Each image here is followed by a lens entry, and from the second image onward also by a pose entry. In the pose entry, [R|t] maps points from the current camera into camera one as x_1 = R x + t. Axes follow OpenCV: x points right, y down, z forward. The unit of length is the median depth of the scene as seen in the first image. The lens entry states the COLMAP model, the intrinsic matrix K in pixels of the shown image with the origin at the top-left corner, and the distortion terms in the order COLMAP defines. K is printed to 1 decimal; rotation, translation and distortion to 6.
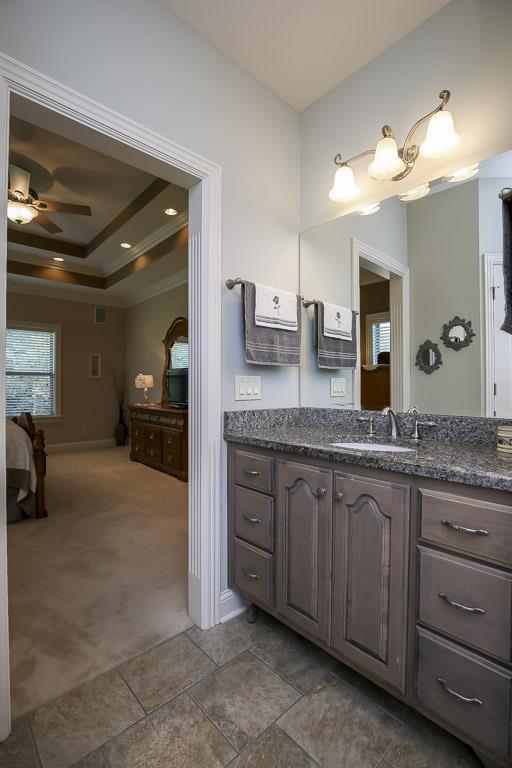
lens RADIAL K [[347.5, 0, 253.1], [0, 347.5, 386.5], [0, 0, 1]] dist [-0.021630, 0.000204]
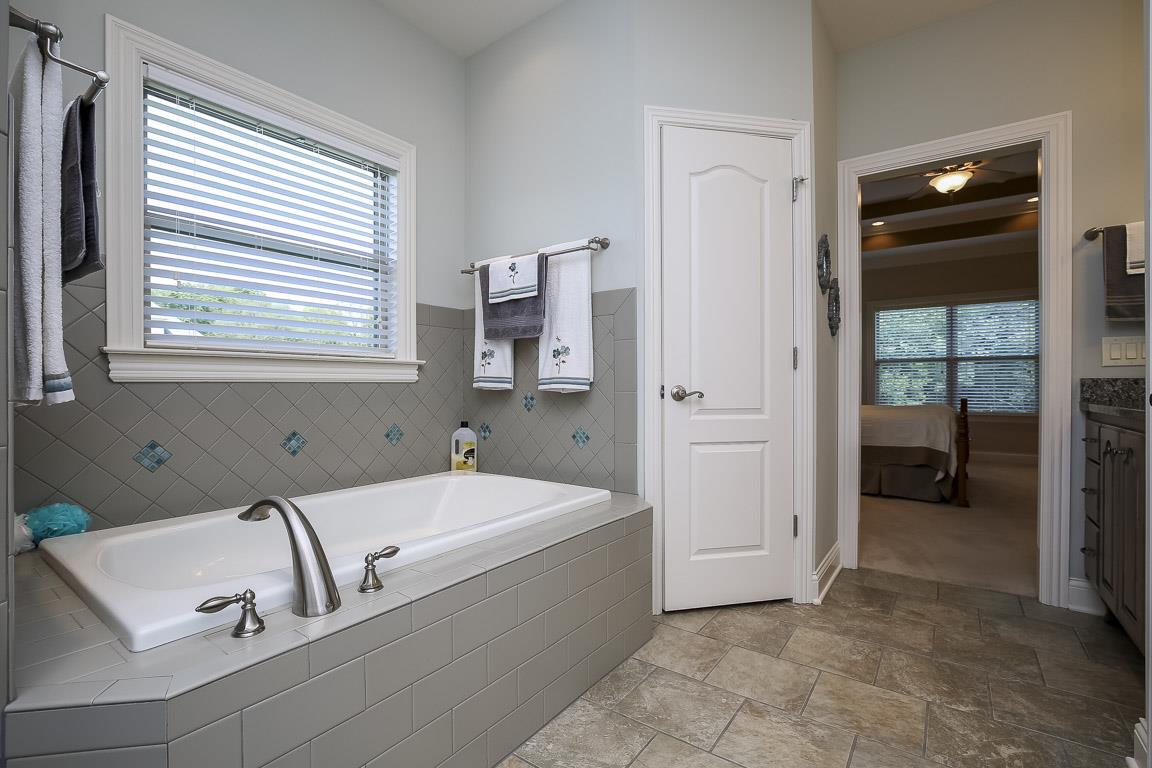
lens RADIAL K [[521.2, 0, 571.4], [0, 521.2, 383.6], [0, 0, 1]] dist [-0.021630, 0.000204]
pose [[0.193342, 0.001194, -0.981131, 0.943885], [-0.007389, 0.999973, -0.000239, 0.094527], [0.981104, 0.007296, 0.193345, -0.541183]]
